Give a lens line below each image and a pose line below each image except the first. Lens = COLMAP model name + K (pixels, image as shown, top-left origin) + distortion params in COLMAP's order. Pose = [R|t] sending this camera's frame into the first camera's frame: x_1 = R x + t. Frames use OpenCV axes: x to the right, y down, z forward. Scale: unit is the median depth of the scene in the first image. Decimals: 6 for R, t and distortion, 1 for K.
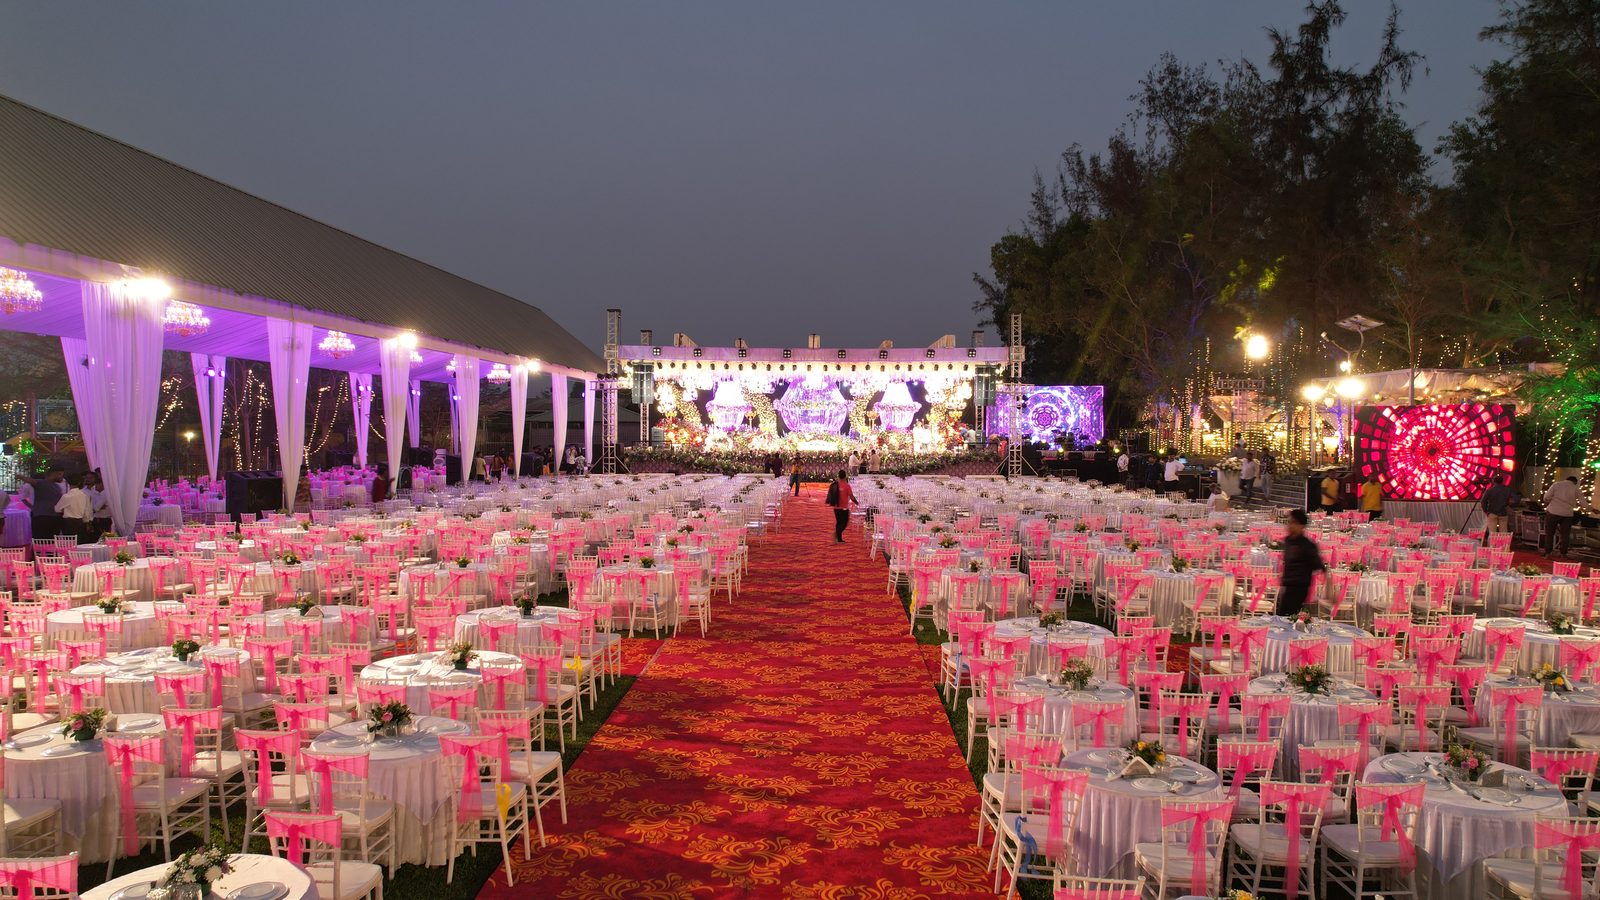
lens RADIAL K [[1051.9, 0, 800.3], [0, 1051.9, 446.7], [0, 0, 1]] dist [-0.007837, -0.001744]
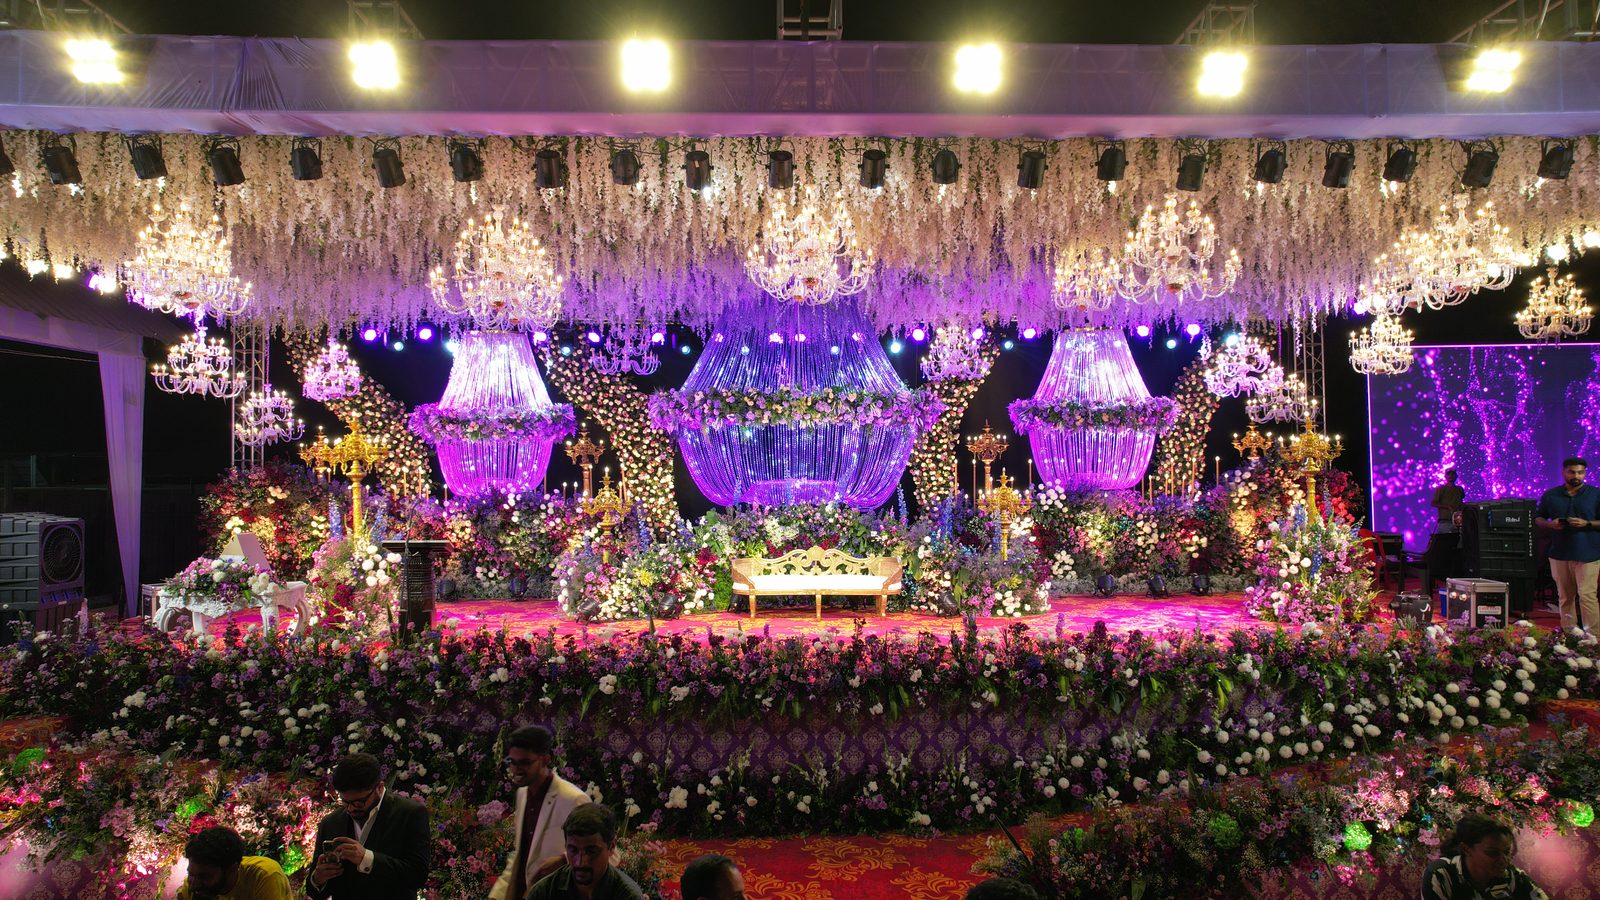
lens RADIAL K [[1051.9, 0, 800.5], [0, 1051.9, 452.0], [0, 0, 1]] dist [-0.007837, -0.001744]
pose [[0.999327, -0.013472, 0.034105, 0.004560], [0.014815, 0.999113, -0.039418, -0.018330], [-0.033544, 0.039897, 0.998641, 0.734501]]
